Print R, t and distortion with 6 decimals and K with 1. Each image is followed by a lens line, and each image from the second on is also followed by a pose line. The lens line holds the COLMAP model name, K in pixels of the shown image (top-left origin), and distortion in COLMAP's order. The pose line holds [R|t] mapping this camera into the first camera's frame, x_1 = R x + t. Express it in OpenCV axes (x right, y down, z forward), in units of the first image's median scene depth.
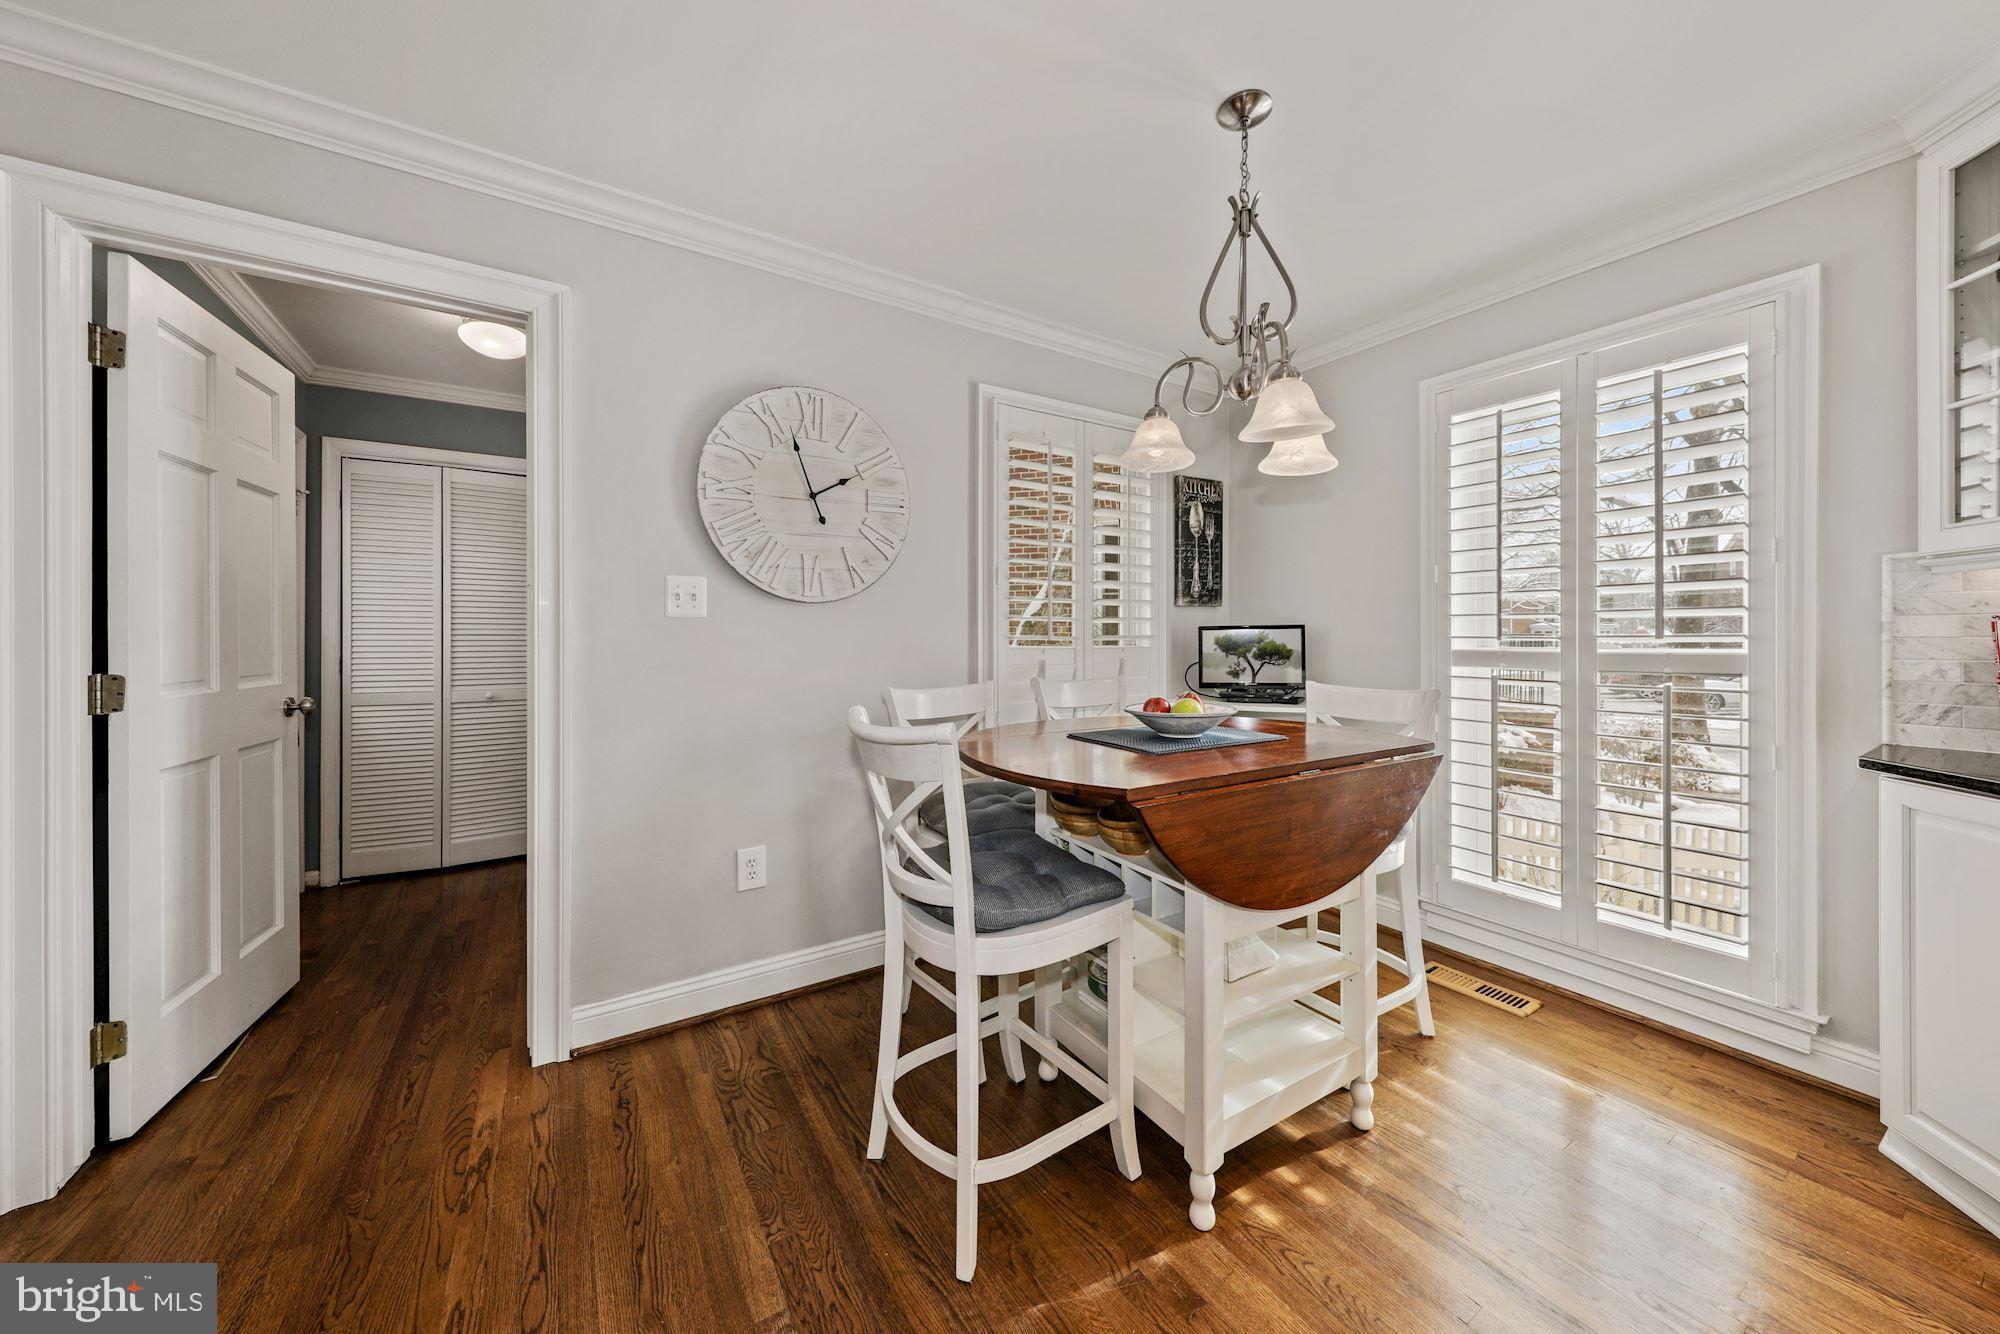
lens RADIAL K [[694.2, 0, 984.6], [0, 694.2, 642.1], [0, 0, 1]] dist [0.006253, -0.000256]
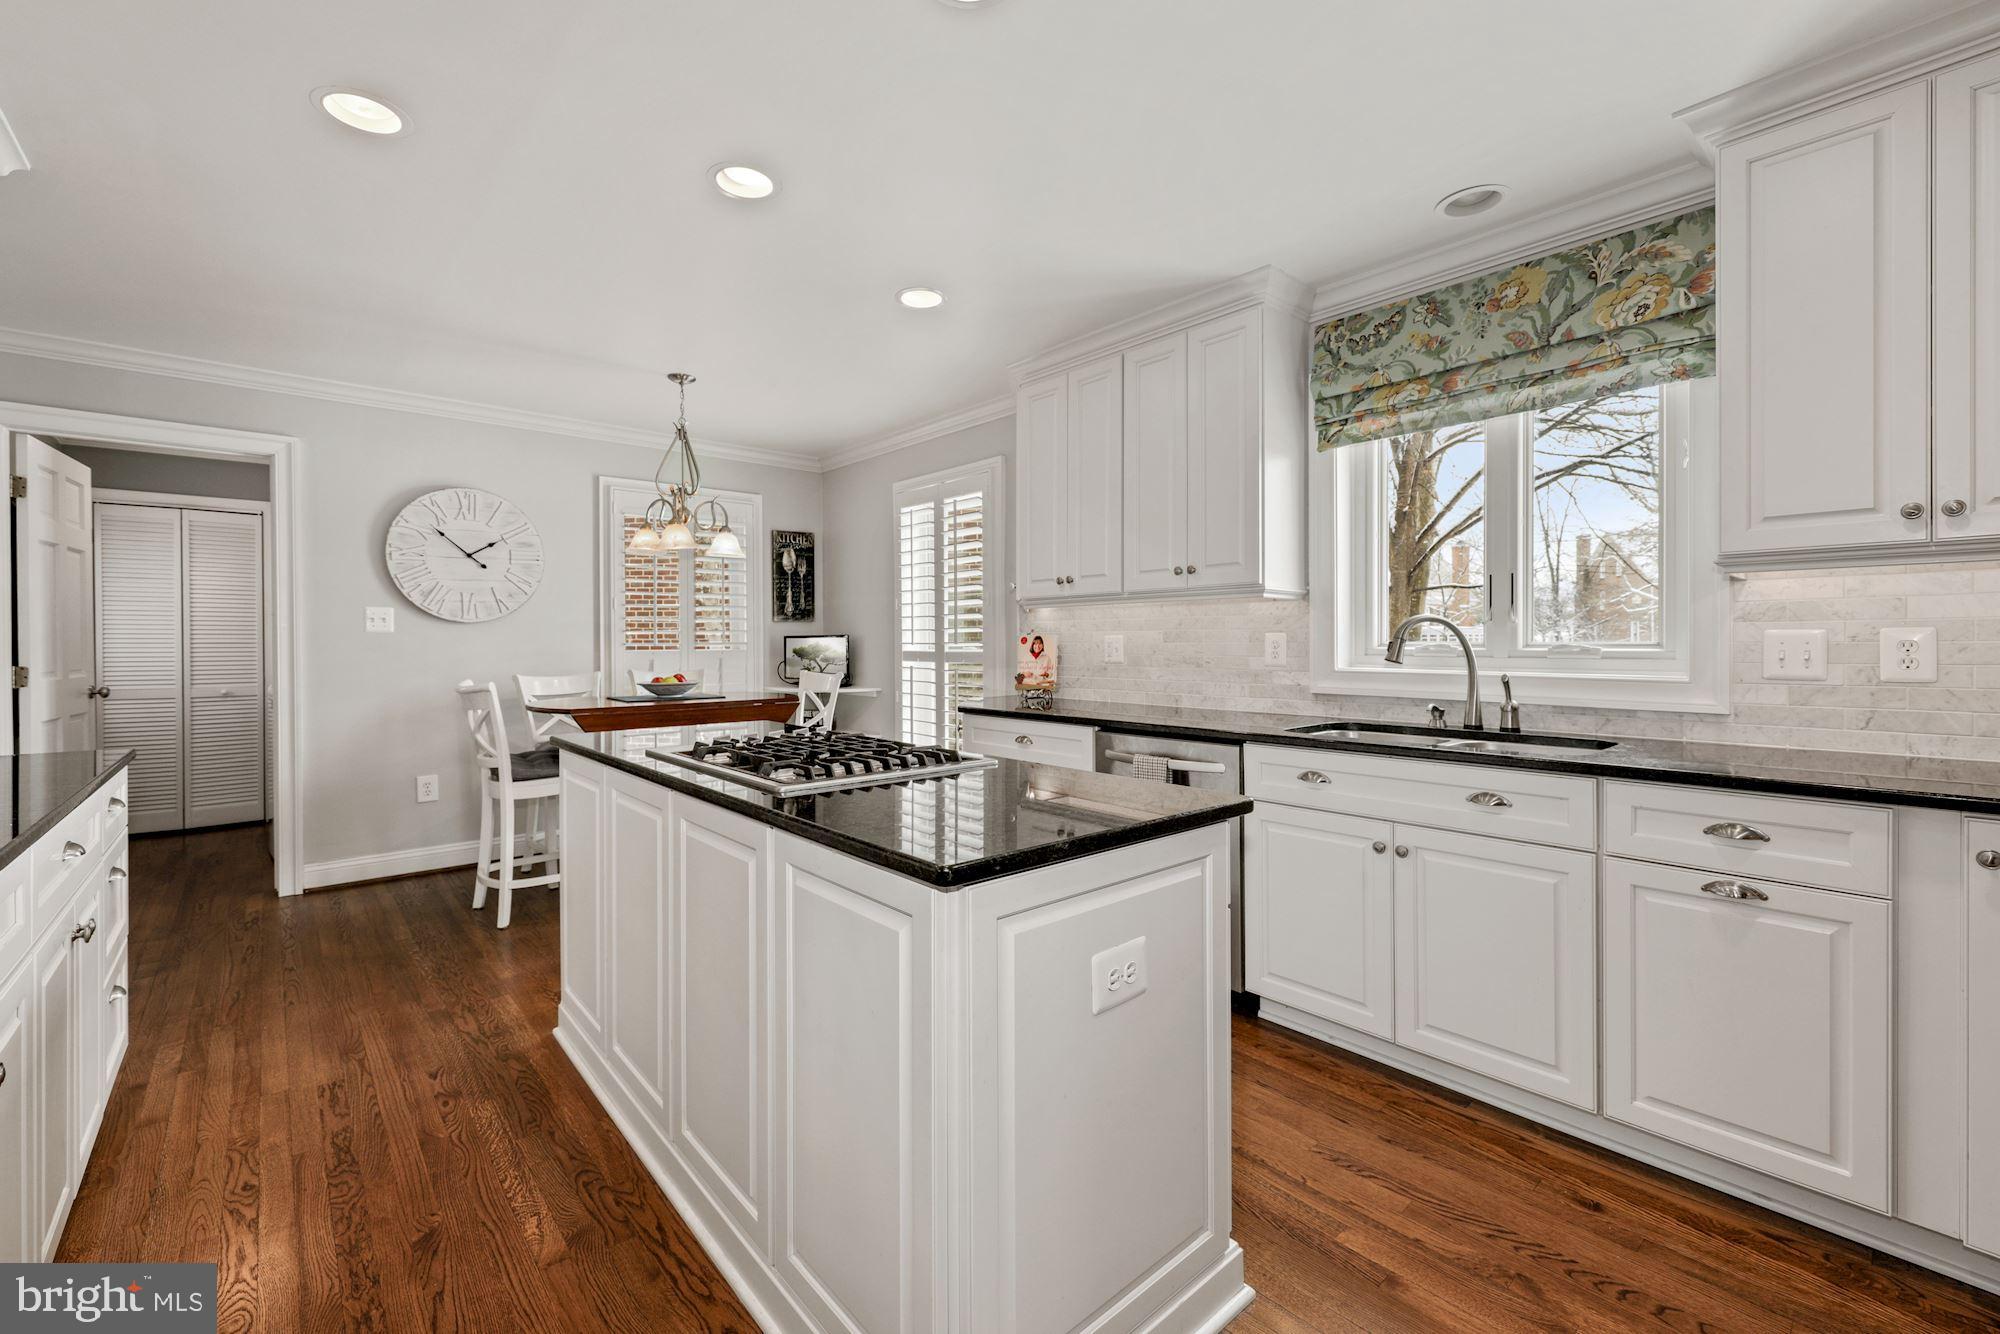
lens RADIAL K [[850.5, 0, 1009.6], [0, 850.5, 653.5], [0, 0, 1]] dist [-0.003651, 0.000246]
pose [[0.985909, -0.004745, 0.167213, 0.615359], [0.003671, 0.999971, 0.006732, 0.005052], [-0.167240, -0.006023, 0.985898, -1.071837]]
